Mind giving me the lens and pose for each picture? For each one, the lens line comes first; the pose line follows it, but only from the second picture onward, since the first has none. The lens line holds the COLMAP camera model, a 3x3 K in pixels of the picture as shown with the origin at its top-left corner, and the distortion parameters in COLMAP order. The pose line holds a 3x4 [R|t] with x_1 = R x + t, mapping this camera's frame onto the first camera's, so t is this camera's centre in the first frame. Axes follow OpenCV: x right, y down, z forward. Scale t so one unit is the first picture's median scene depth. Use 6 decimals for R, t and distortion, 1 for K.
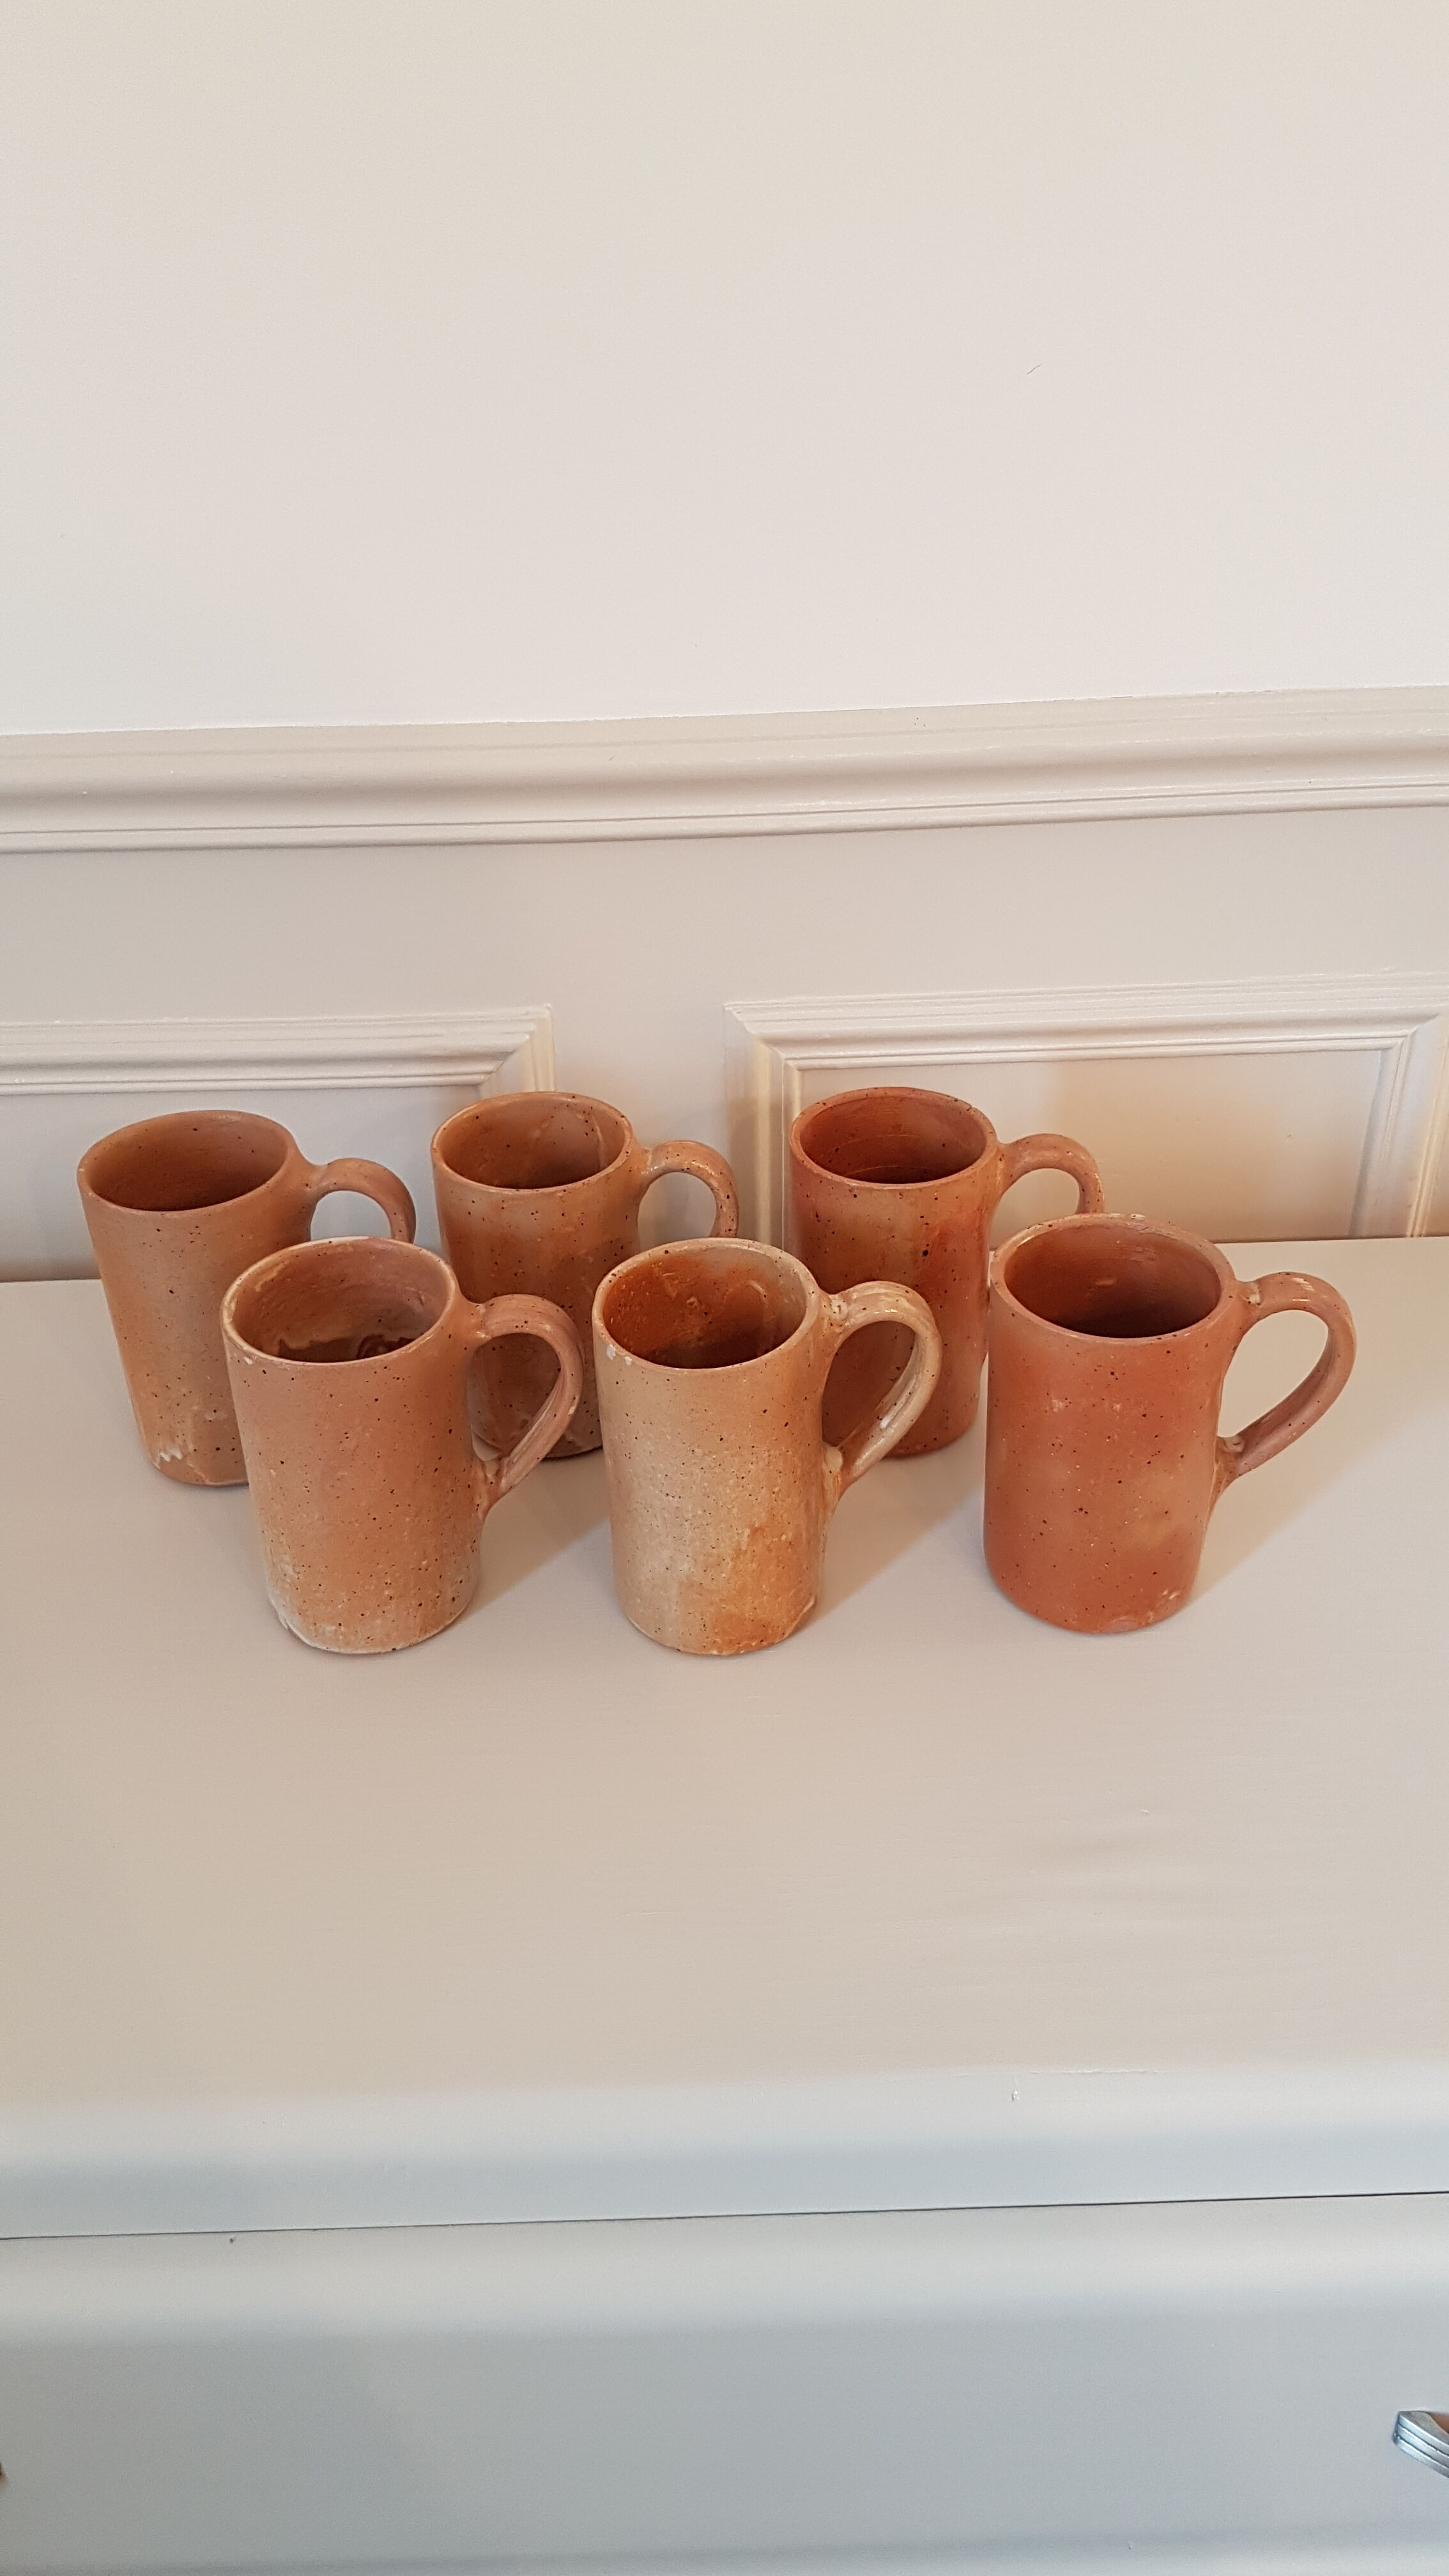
lens RADIAL K [[1989.3, 0, 698.2], [0, 1989.3, 1290.4], [0, 0, 1]] dist [0.267950, -0.446151]
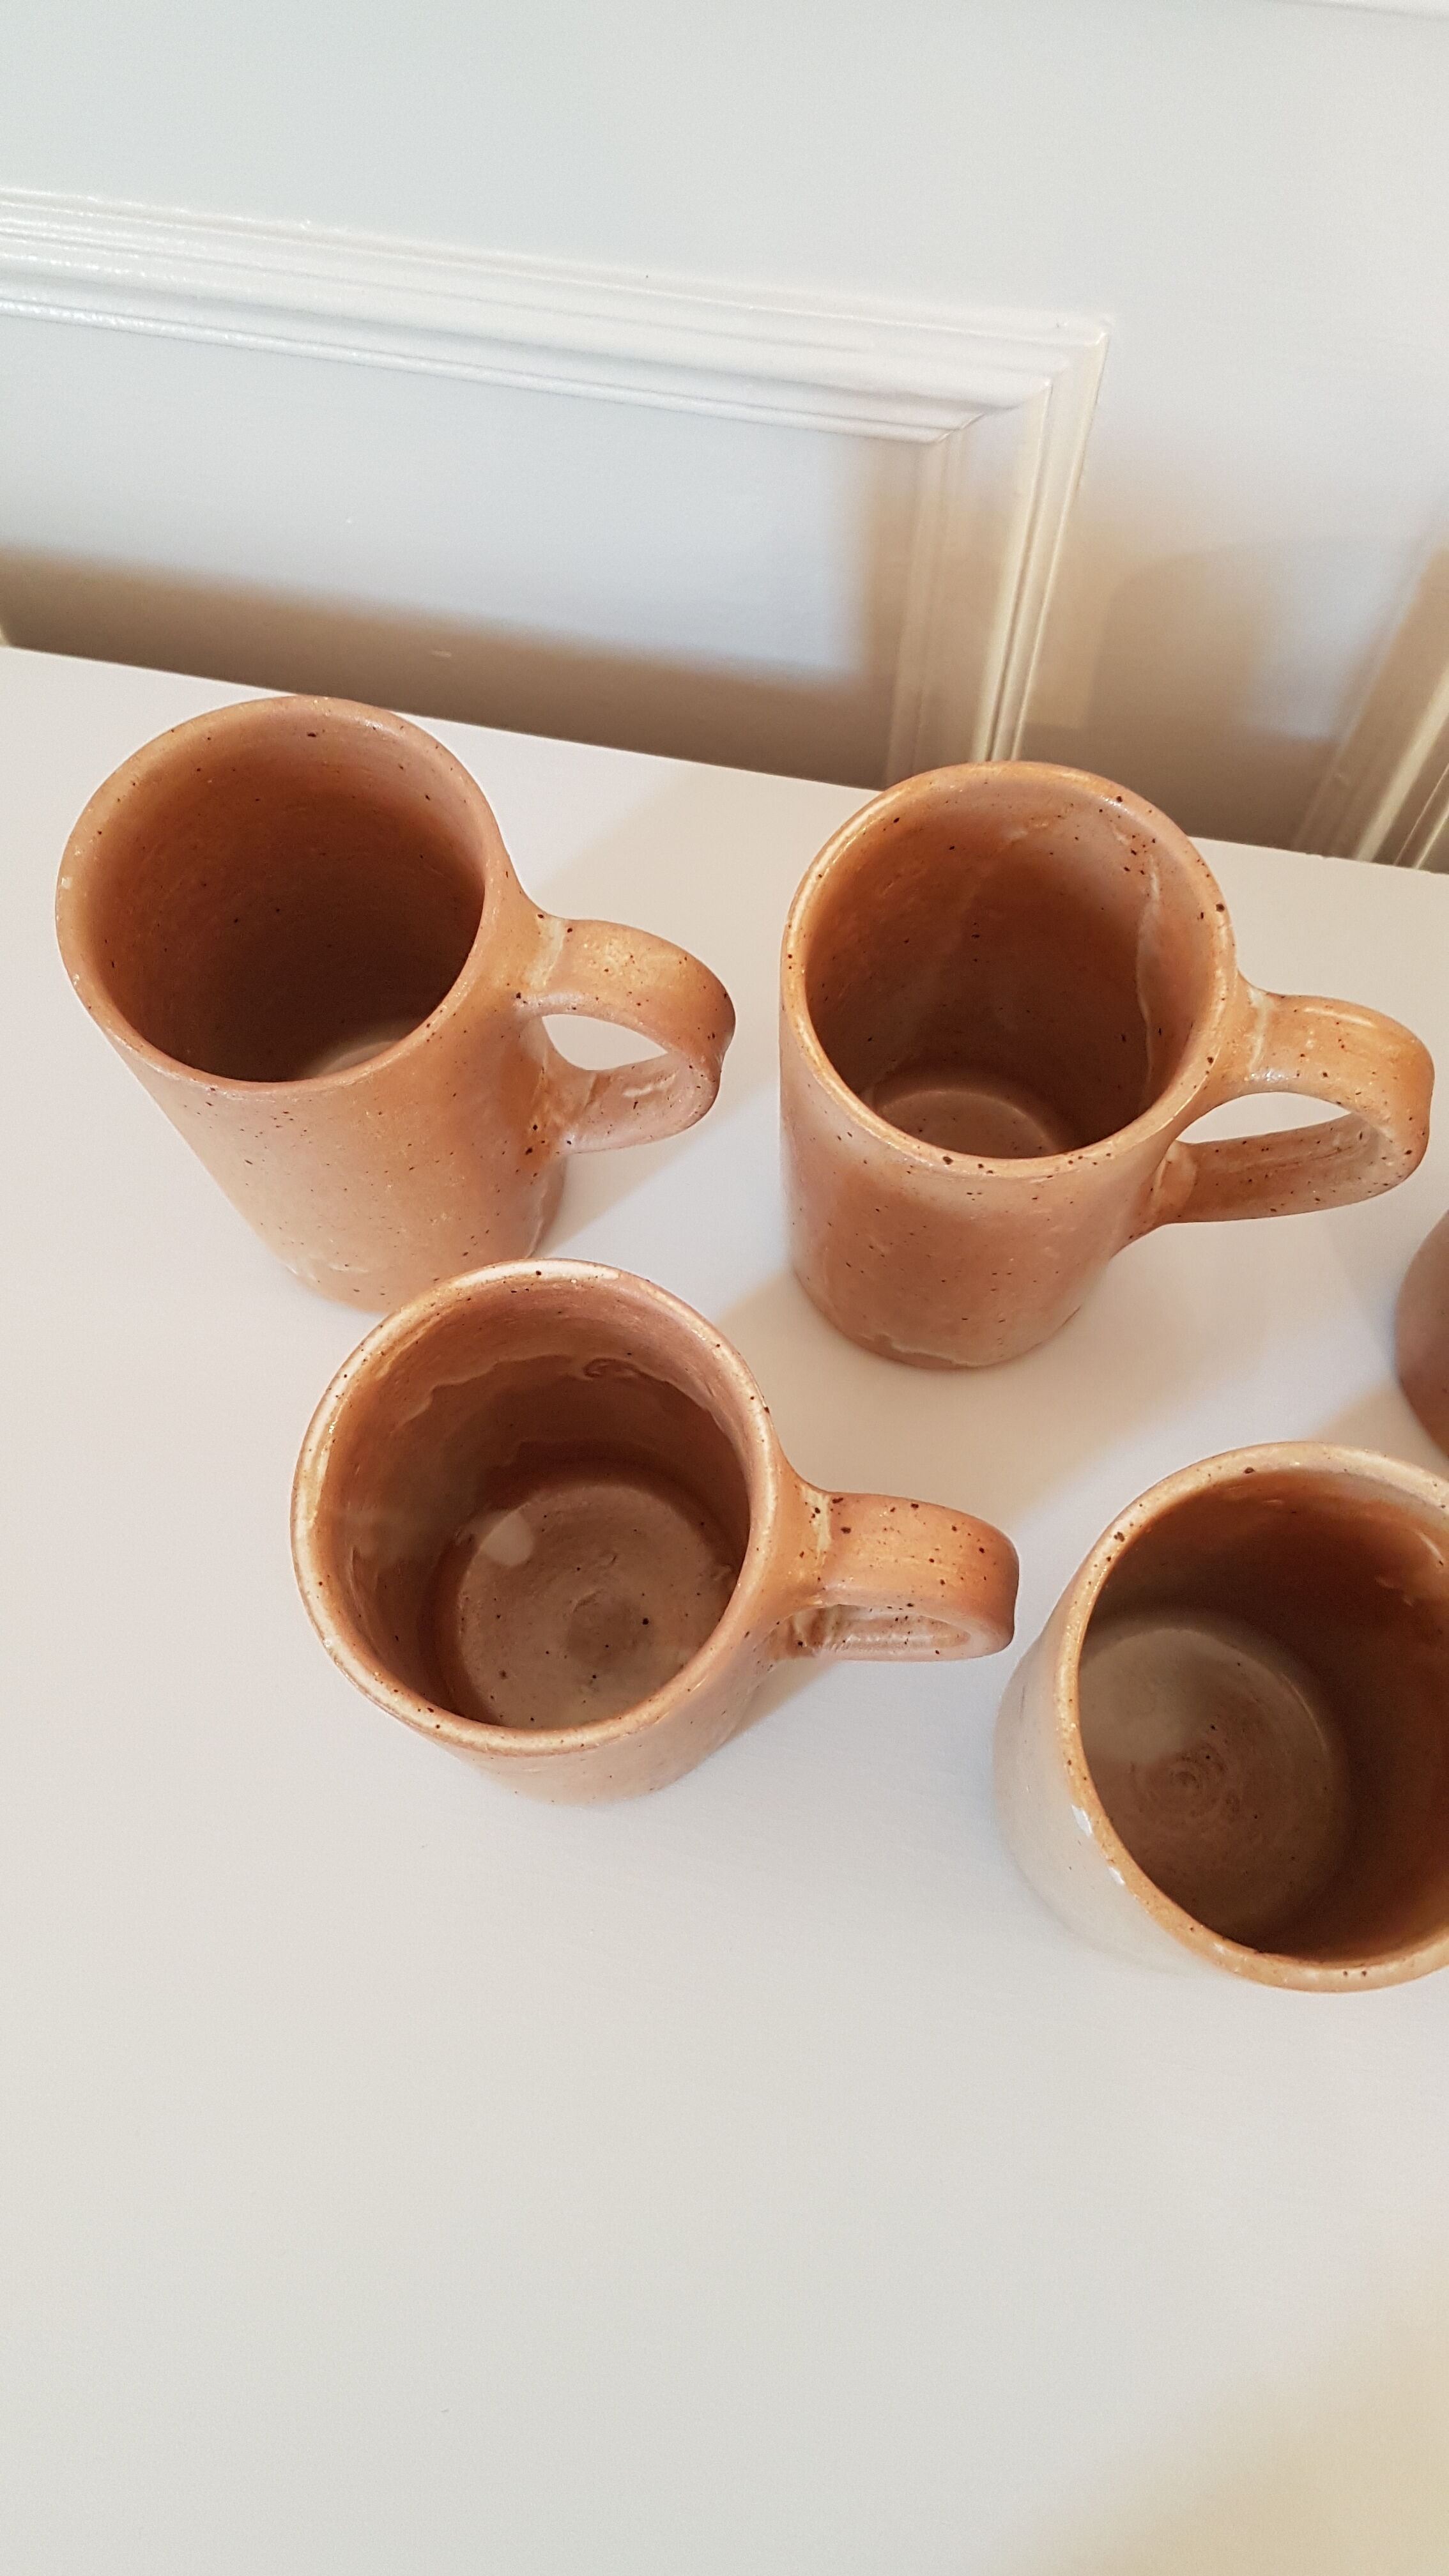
lens RADIAL K [[1989.3, 0, 698.2], [0, 1989.3, 1290.4], [0, 0, 1]] dist [0.267950, -0.446151]
pose [[0.976708, 0.195281, -0.088923, -0.103788], [-0.102673, 0.789223, 0.605463, -0.309045], [0.188415, -0.582230, 0.790891, 0.632059]]
